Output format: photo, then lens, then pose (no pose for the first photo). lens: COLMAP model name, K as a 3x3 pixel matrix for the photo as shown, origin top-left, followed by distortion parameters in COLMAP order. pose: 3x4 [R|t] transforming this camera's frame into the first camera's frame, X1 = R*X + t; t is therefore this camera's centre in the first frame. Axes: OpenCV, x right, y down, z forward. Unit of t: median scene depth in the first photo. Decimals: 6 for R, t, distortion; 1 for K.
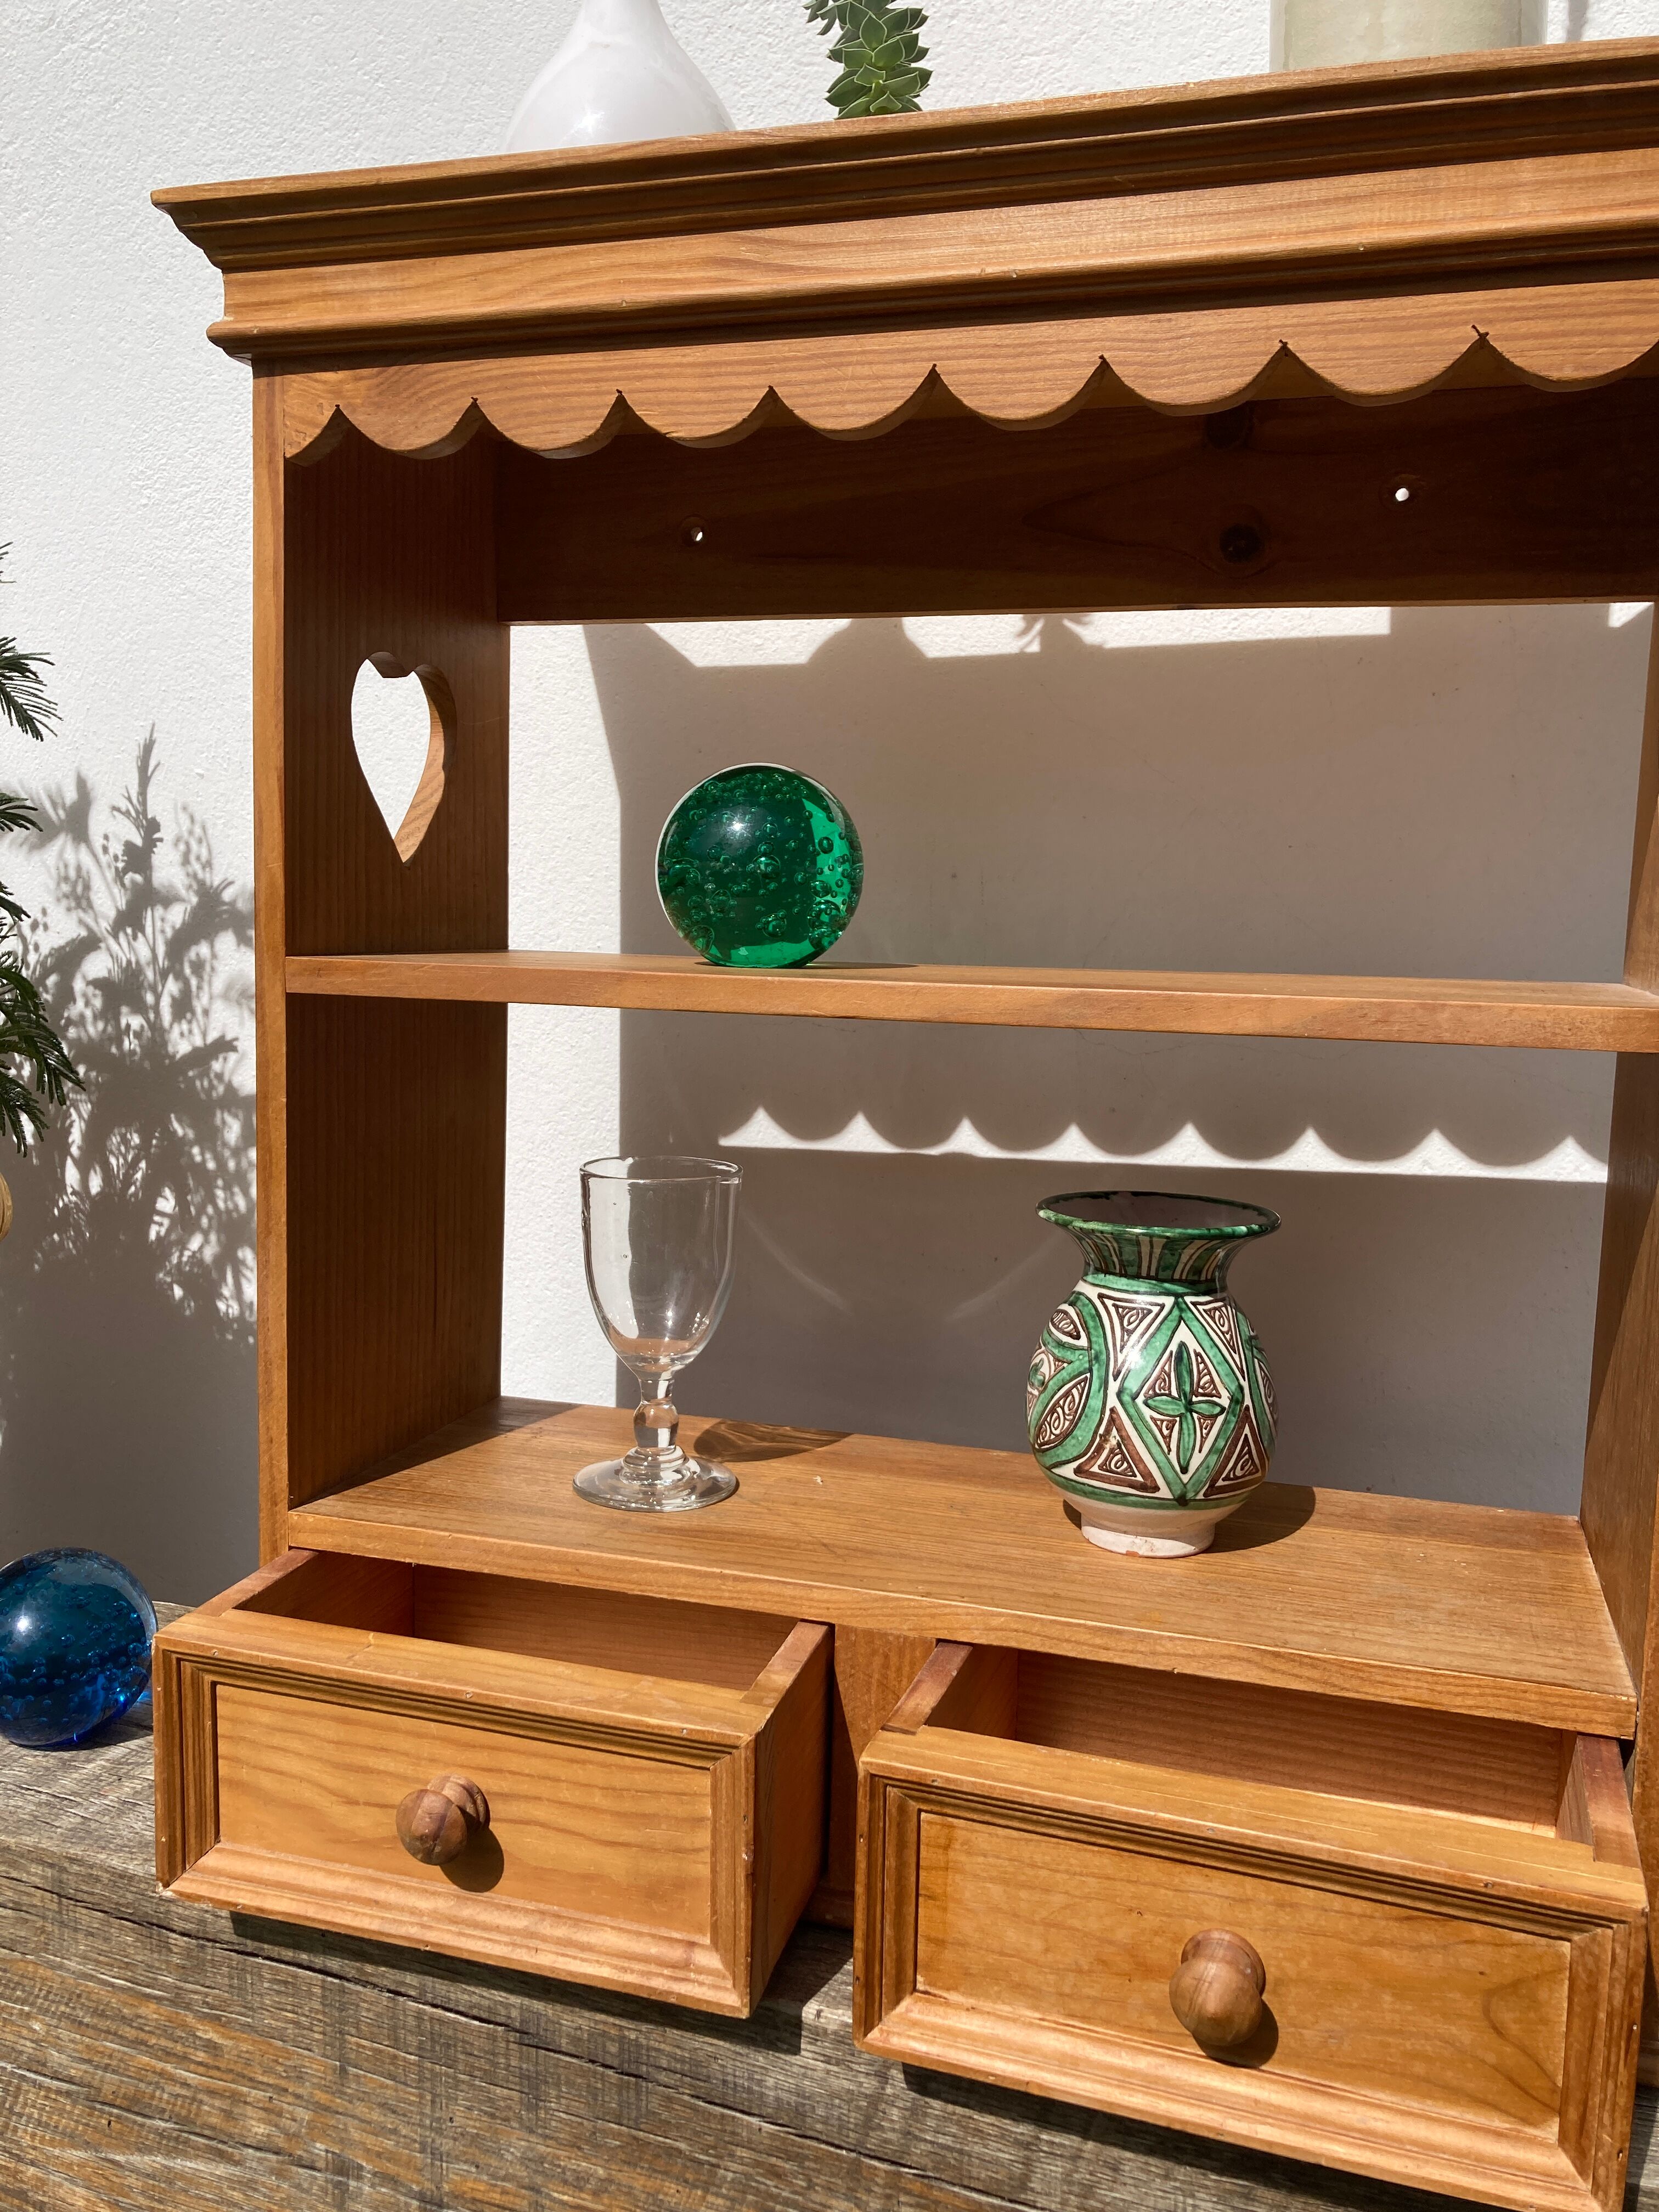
lens RADIAL K [[1805.0, 0, 823.0], [0, 1805.0, 1104.2], [0, 0, 1]] dist [0.013263, 0.010752]
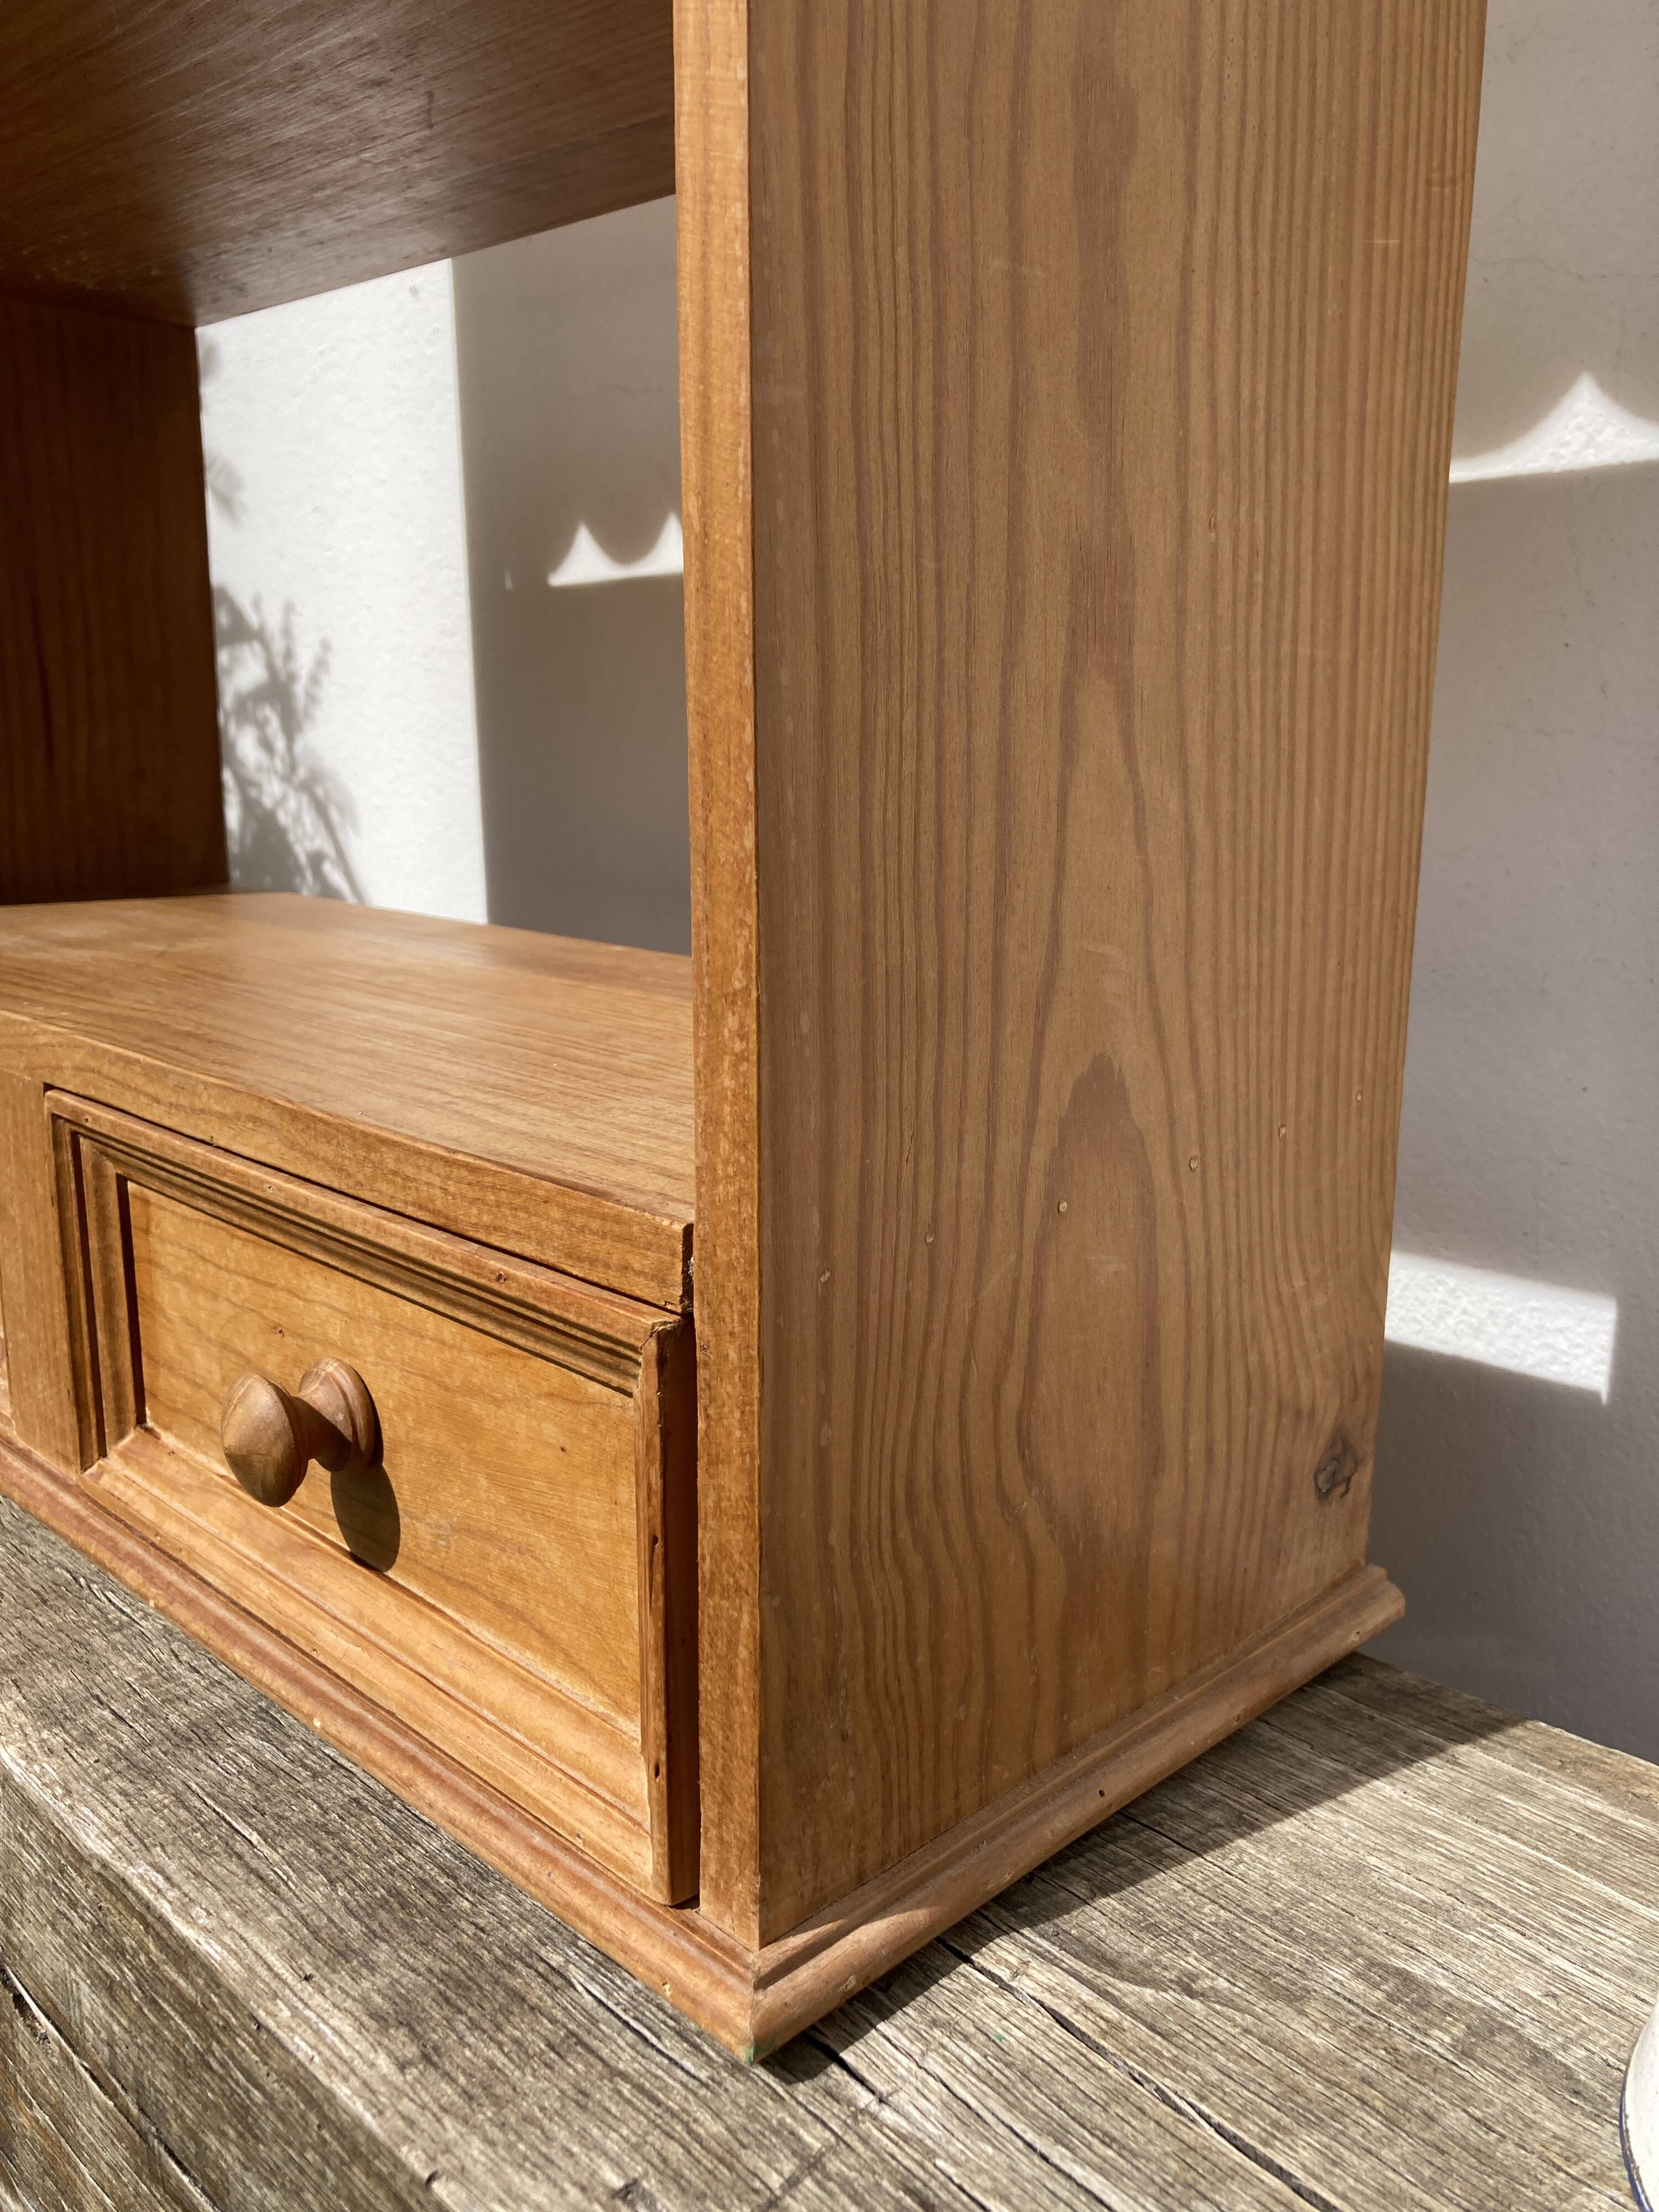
lens RADIAL K [[1826.6, 0, 835.0], [0, 1826.6, 1110.8], [0, 0, 1]] dist [0.049494, -0.067910]
pose [[0.882292, 0.085946, -0.462789, 0.587034], [-0.037887, 0.992966, 0.112177, 0.208343], [0.469175, -0.081439, 0.879342, 0.521104]]
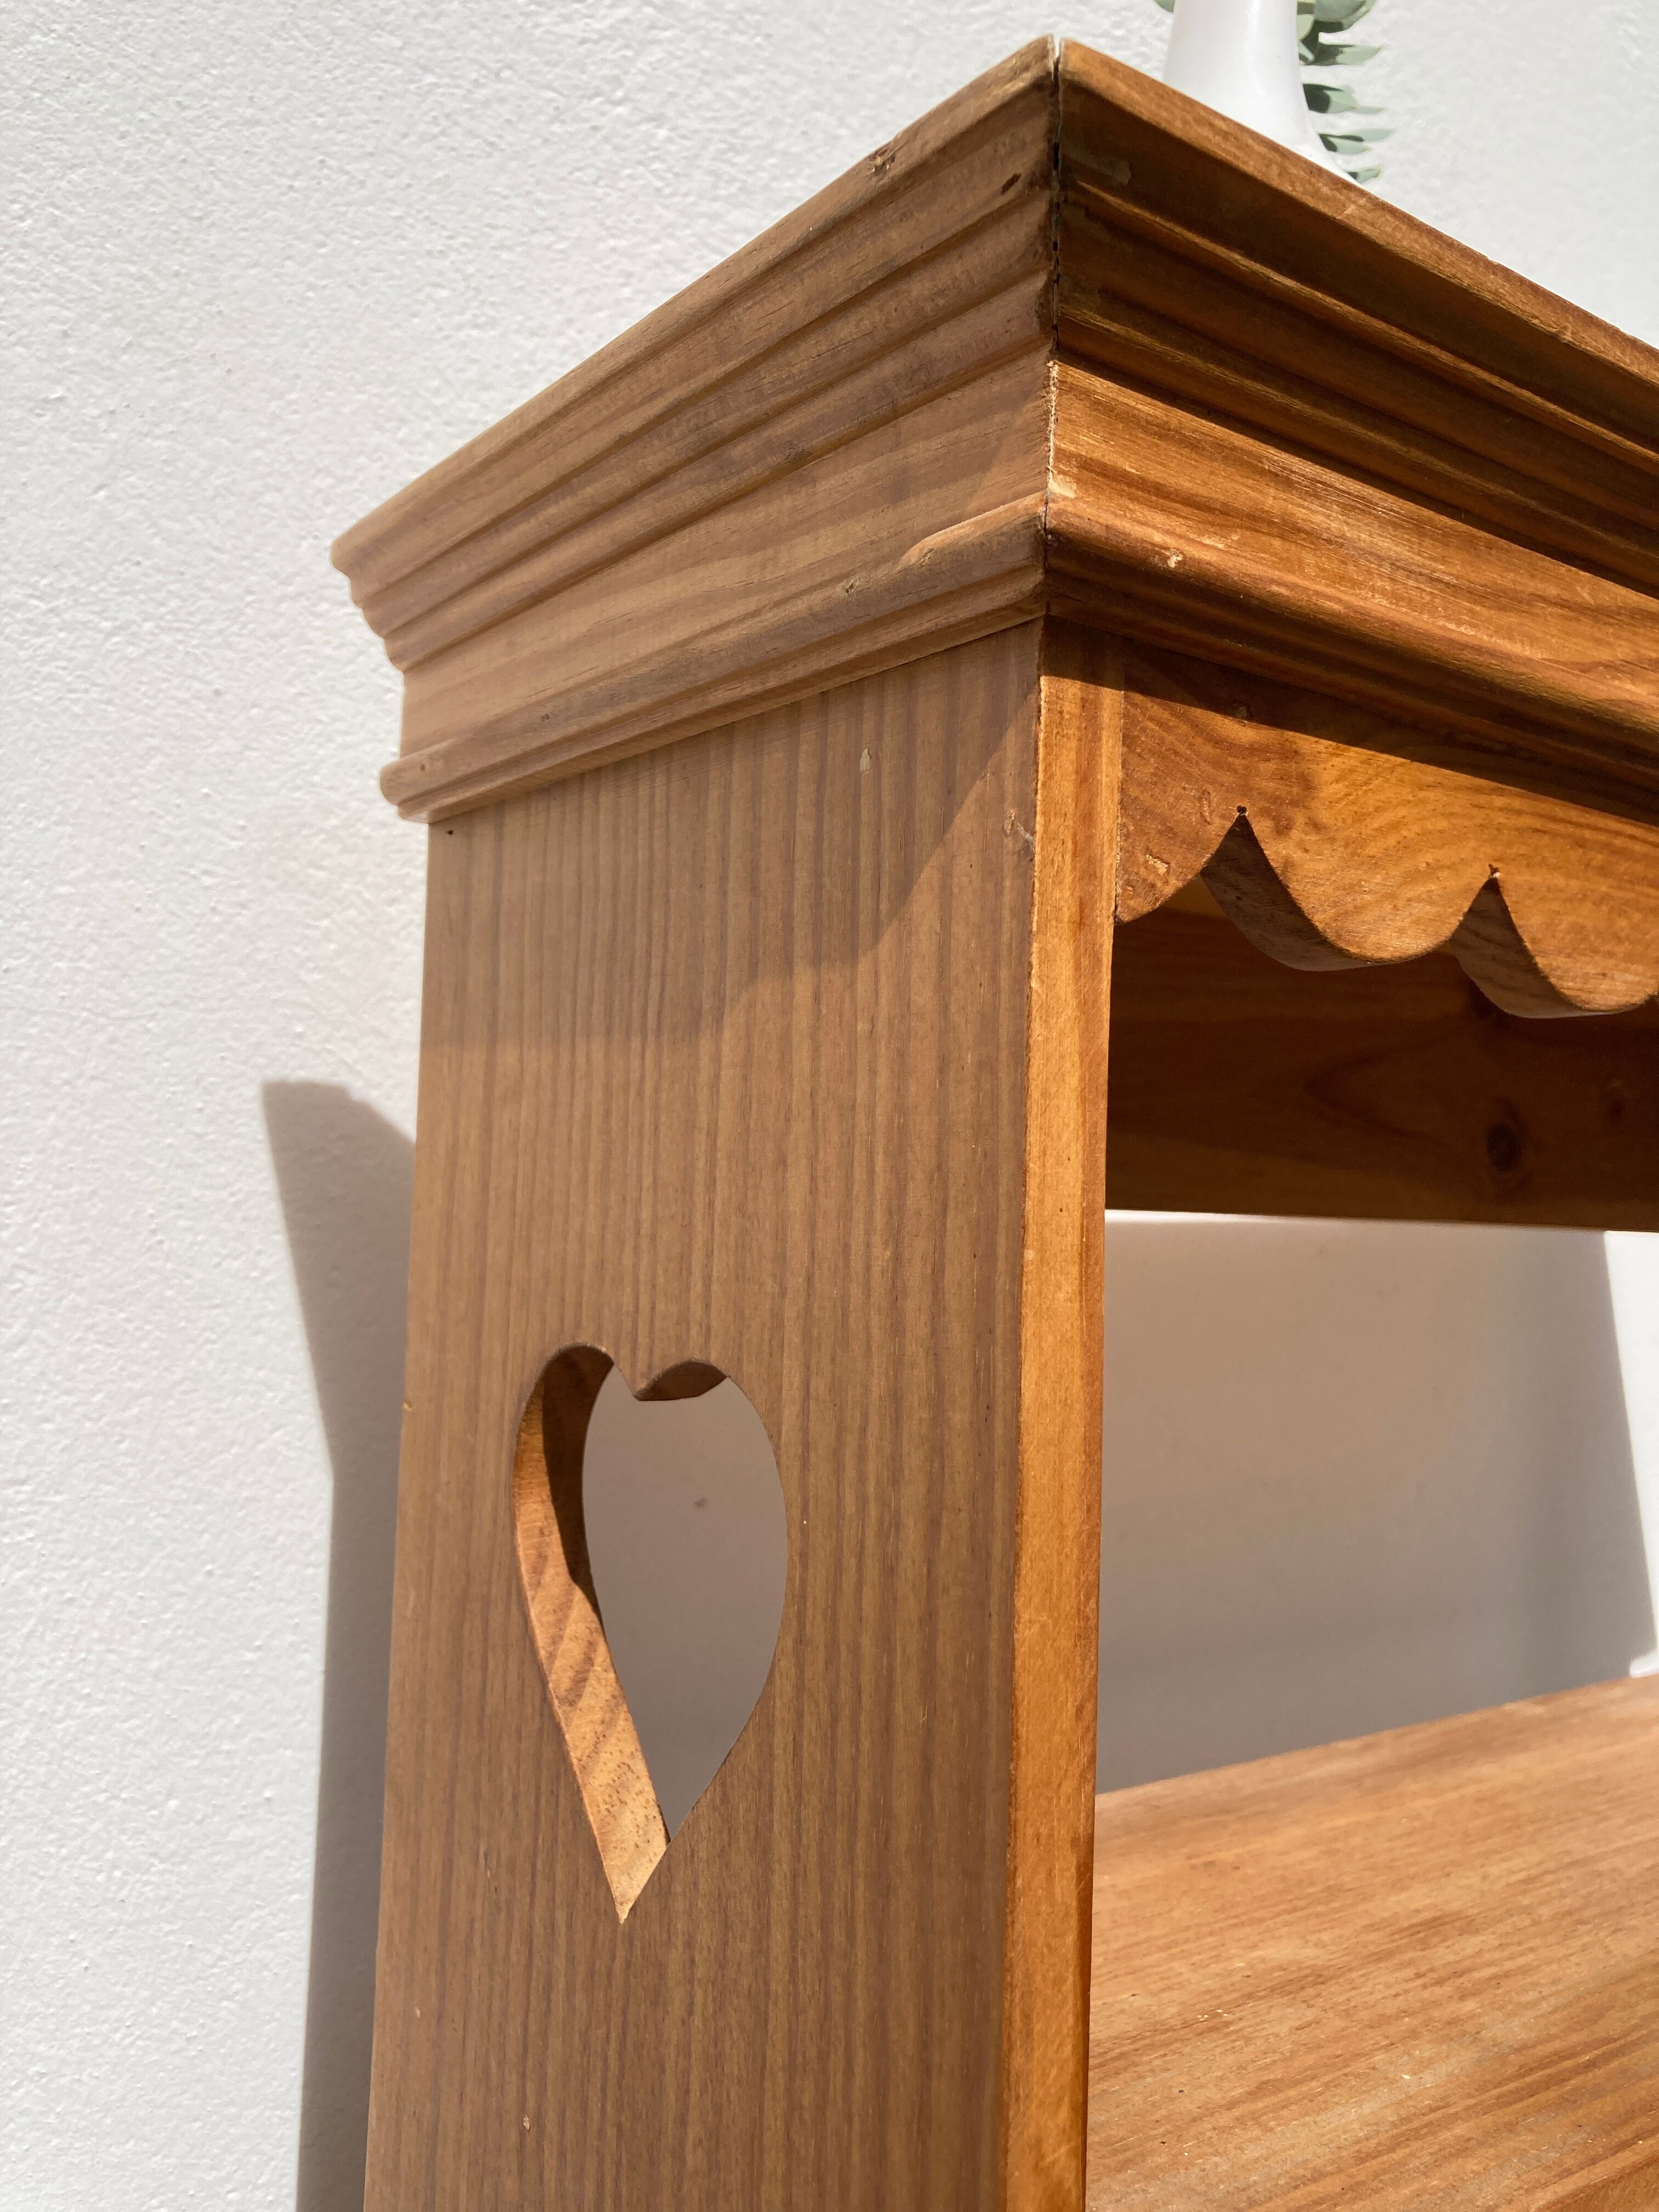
lens RADIAL K [[1839.4, 0, 807.7], [0, 1839.4, 1132.3], [0, 0, 1]] dist [-0.012494, 0.059068]
pose [[0.611861, 0.033199, 0.790268, -0.595017], [0.078238, 0.991679, -0.102235, -0.281640], [-0.787086, 0.124383, 0.604172, 0.828687]]
